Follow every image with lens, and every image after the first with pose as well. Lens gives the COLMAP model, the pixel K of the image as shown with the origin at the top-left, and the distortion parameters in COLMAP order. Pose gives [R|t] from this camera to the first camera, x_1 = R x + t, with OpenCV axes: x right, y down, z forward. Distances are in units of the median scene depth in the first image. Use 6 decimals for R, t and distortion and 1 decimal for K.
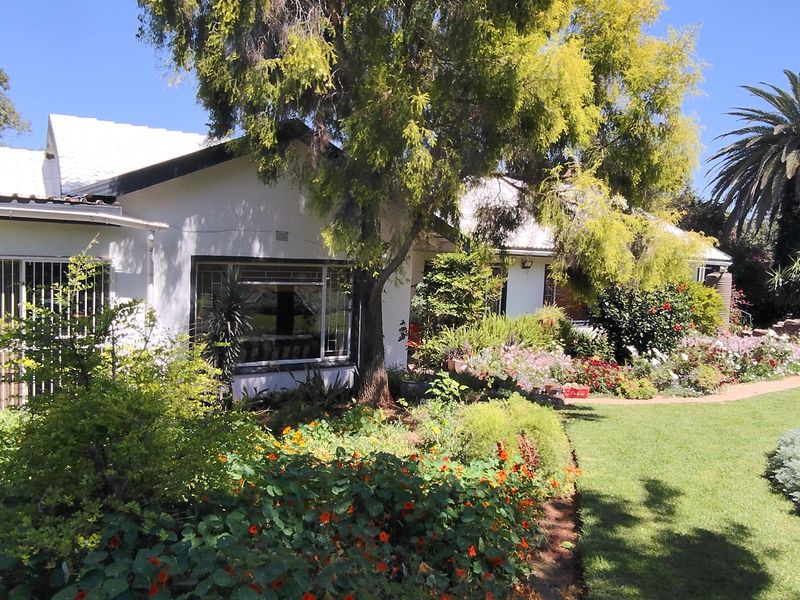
lens RADIAL K [[615.2, 0, 405.7], [0, 615.2, 287.3], [0, 0, 1]] dist [-0.005841, -0.005587]
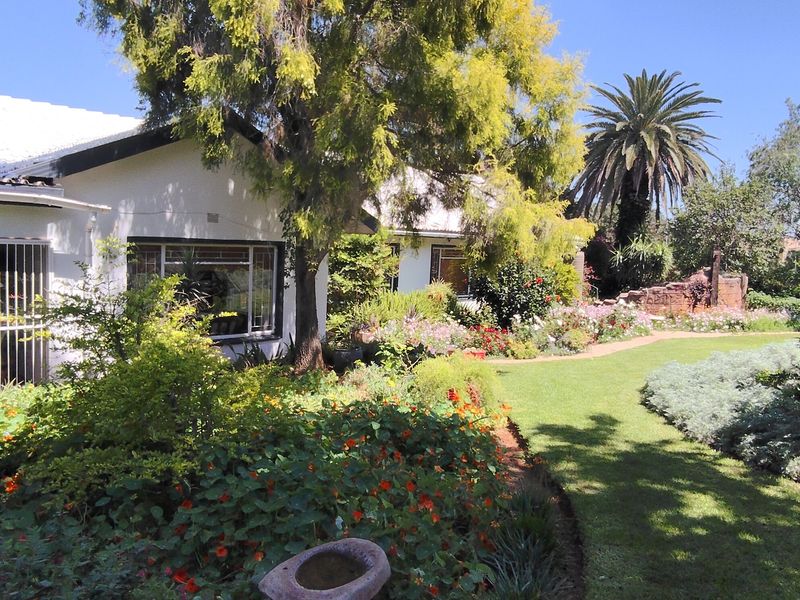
lens RADIAL K [[615.2, 0, 405.7], [0, 615.2, 287.3], [0, 0, 1]] dist [-0.005841, -0.005587]
pose [[0.974445, -0.017181, 0.223969, -0.110090], [0.009833, 0.999377, 0.033884, 0.002553], [-0.224411, -0.030816, 0.974007, -0.095946]]
